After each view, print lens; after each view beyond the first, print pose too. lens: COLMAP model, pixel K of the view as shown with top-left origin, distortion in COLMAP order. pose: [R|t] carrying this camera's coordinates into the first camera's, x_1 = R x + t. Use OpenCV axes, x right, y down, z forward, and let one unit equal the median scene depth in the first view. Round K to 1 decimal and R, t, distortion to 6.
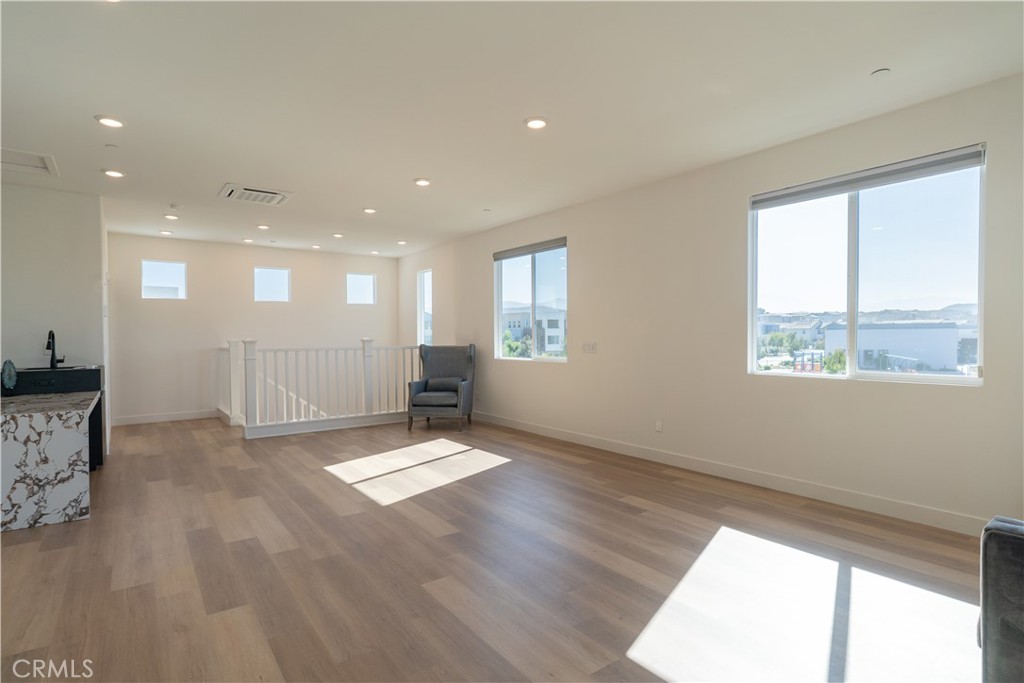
lens RADIAL K [[525.7, 0, 506.0], [0, 525.7, 342.2], [0, 0, 1]] dist [-0.003935, 0.001757]
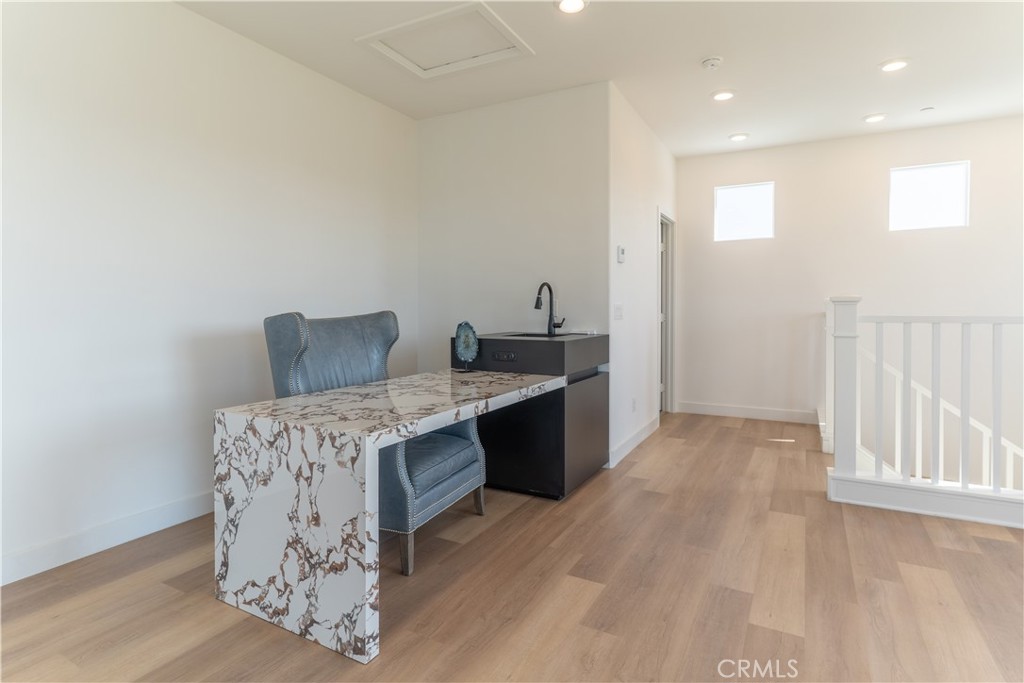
lens RADIAL K [[525.7, 0, 515.6], [0, 525.7, 320.2], [0, 0, 1]] dist [-0.003935, 0.001757]
pose [[0.426433, 0.030558, -0.904003, -0.330619], [-0.009866, 0.999527, 0.029133, 0.012354], [0.904465, -0.003505, 0.426533, 0.948762]]
